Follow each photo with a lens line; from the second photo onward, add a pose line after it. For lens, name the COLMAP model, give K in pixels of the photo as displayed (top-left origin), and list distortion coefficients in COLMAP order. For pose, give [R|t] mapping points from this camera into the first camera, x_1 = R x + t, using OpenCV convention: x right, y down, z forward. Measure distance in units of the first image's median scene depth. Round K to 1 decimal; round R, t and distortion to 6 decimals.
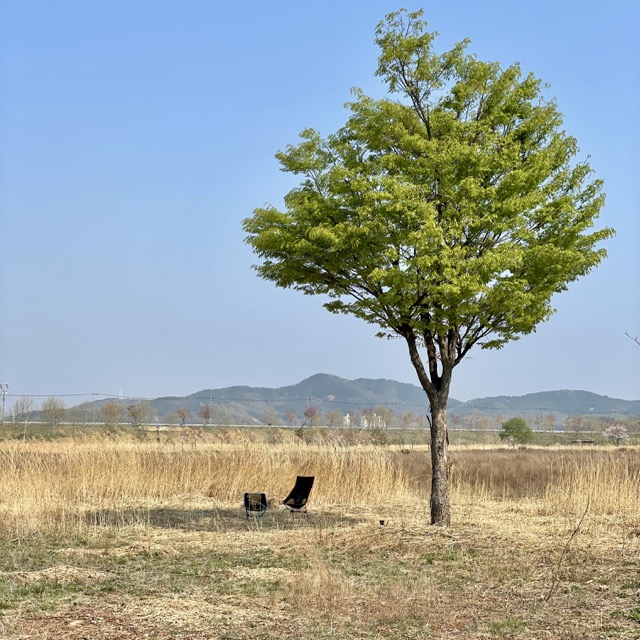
lens RADIAL K [[1263.7, 0, 320.0], [0, 1263.7, 320.0], [0, 0, 1]] dist [0.045788, 0.328654]
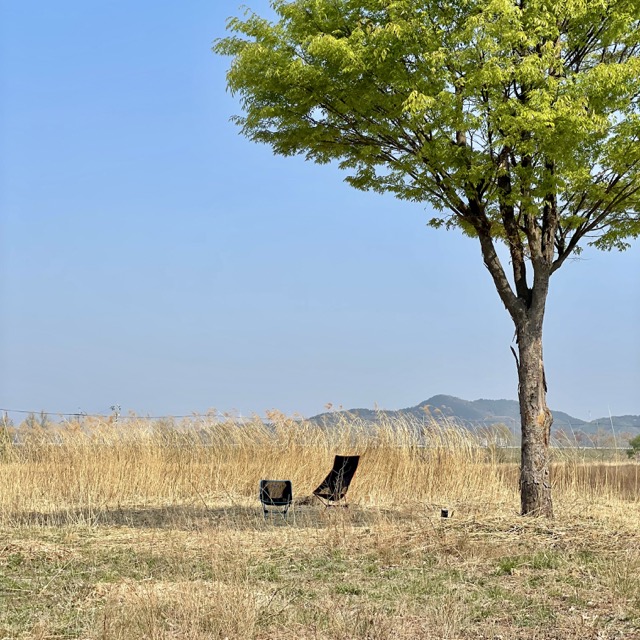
lens RADIAL K [[1263.7, 0, 320.0], [0, 1263.7, 320.0], [0, 0, 1]] dist [0.045788, 0.328654]
pose [[0.995351, -0.024029, -0.093263, 0.048416], [0.022359, 0.999571, -0.018915, 0.072425], [0.093678, 0.016742, 0.995462, 0.351878]]
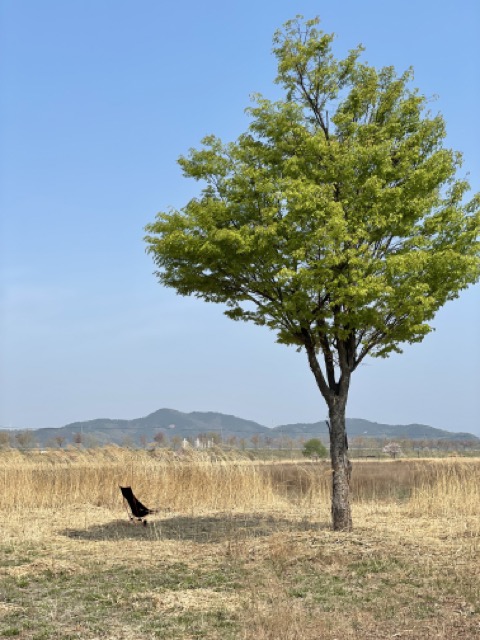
lens RADIAL K [[949.6, 0, 221.7], [0, 949.6, 320.1], [0, 0, 1]] dist [0.141161, 0.050737]
pose [[0.998028, -0.010338, 0.061918, -0.046062], [0.013393, 0.998702, -0.049133, 0.031538], [-0.061330, 0.049865, 0.996871, 0.243342]]
